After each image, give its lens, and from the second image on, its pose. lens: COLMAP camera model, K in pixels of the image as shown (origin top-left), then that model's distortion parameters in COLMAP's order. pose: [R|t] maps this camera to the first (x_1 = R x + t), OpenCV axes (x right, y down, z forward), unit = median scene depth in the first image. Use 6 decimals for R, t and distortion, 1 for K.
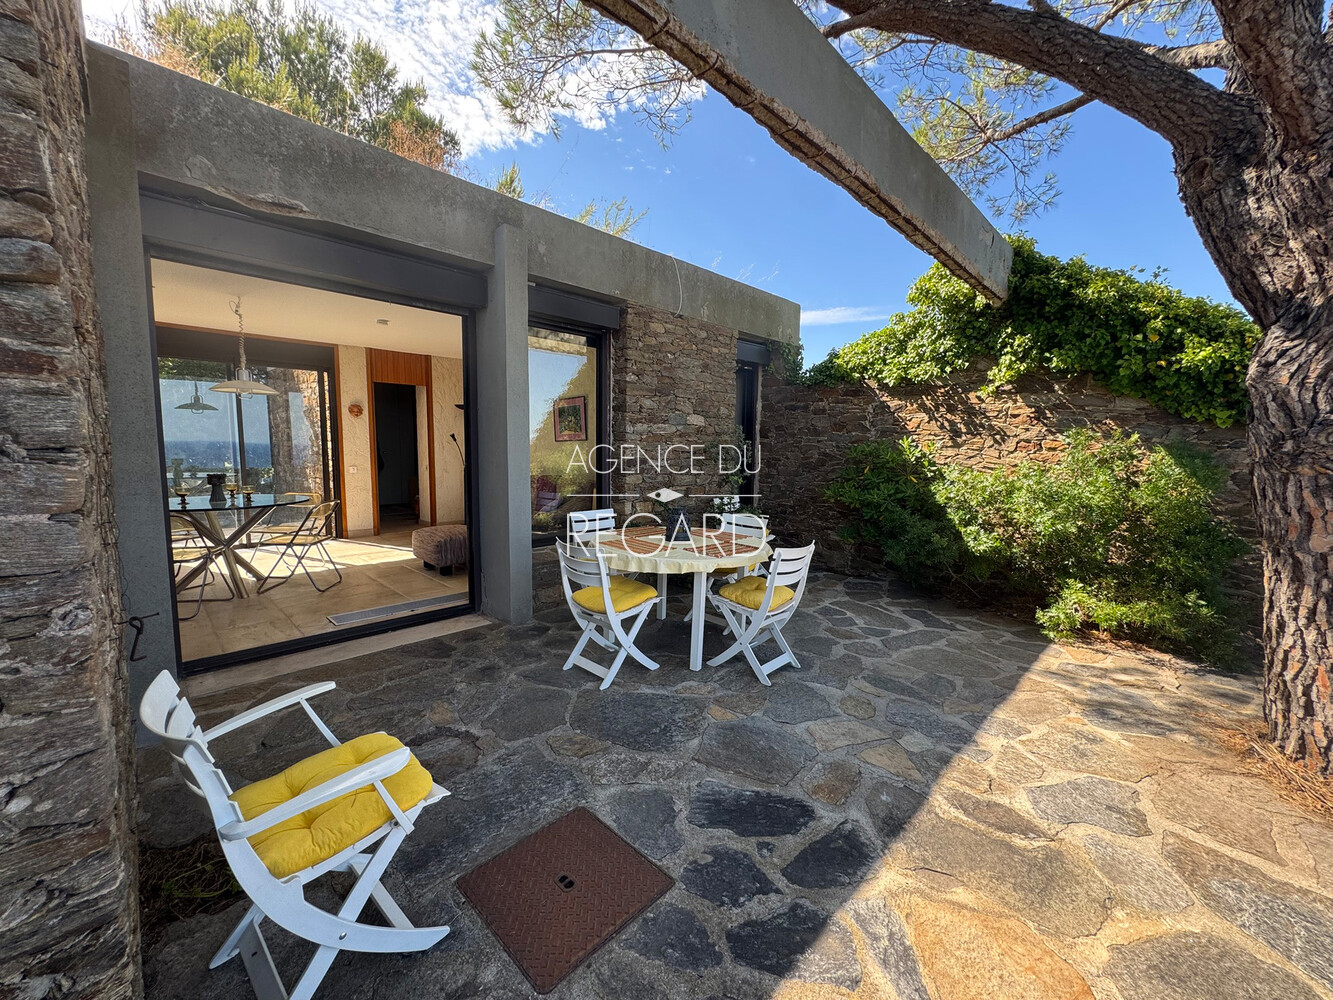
lens RADIAL K [[533.1, 0, 668.4], [0, 533.1, 499.9], [0, 0, 1]] dist [-0.001825, -0.000463]
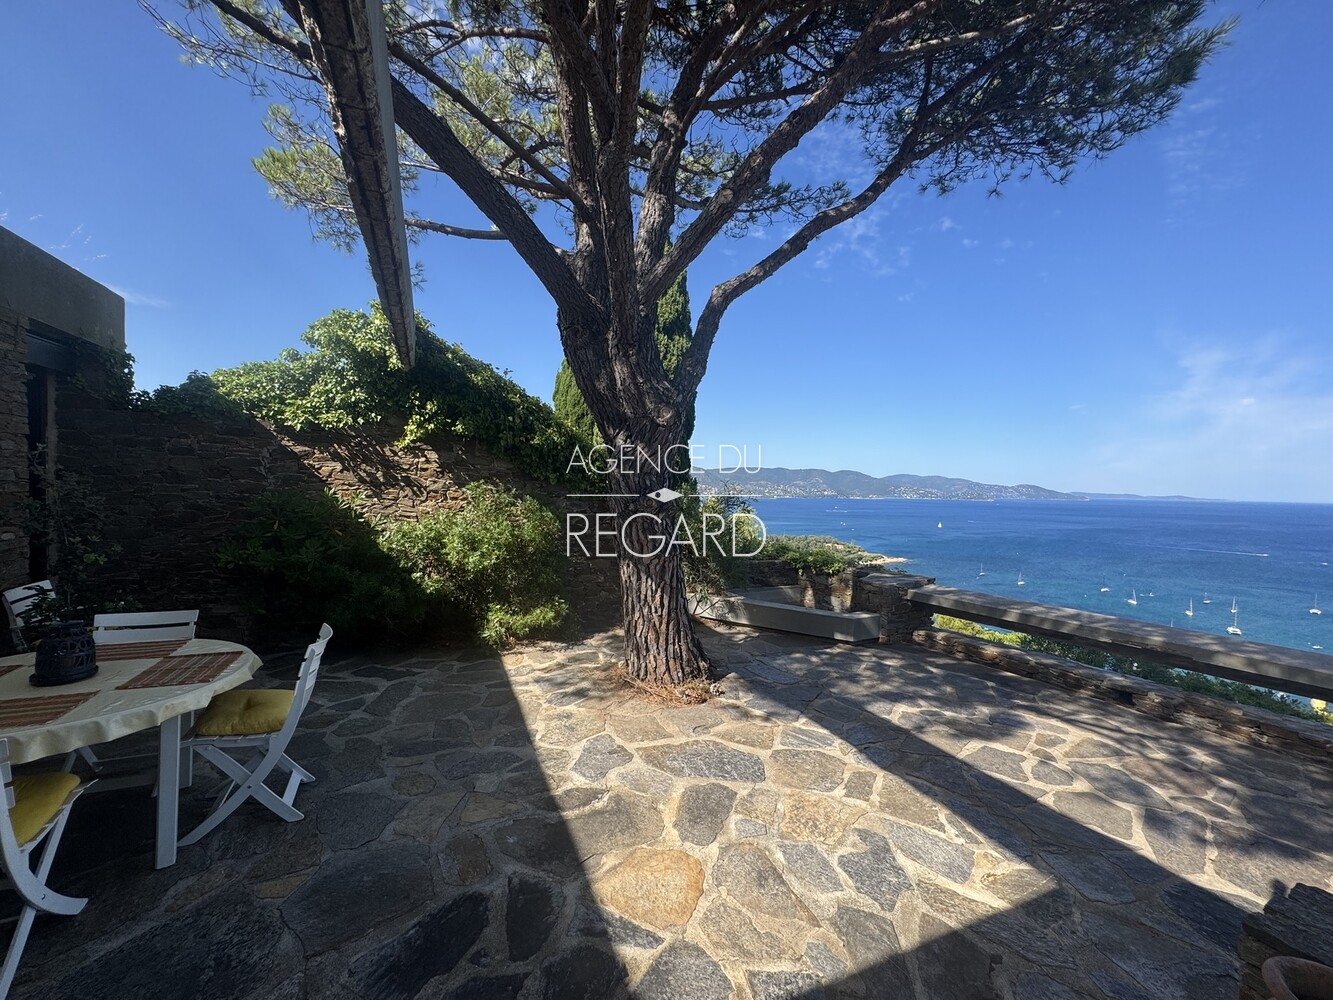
lens RADIAL K [[533.1, 0, 668.4], [0, 533.1, 499.9], [0, 0, 1]] dist [-0.001825, -0.000463]
pose [[0.363080, -0.031604, 0.931222, -0.242089], [0.077230, 0.997006, 0.003725, -0.063272], [-0.928552, 0.070566, 0.364434, 0.118956]]
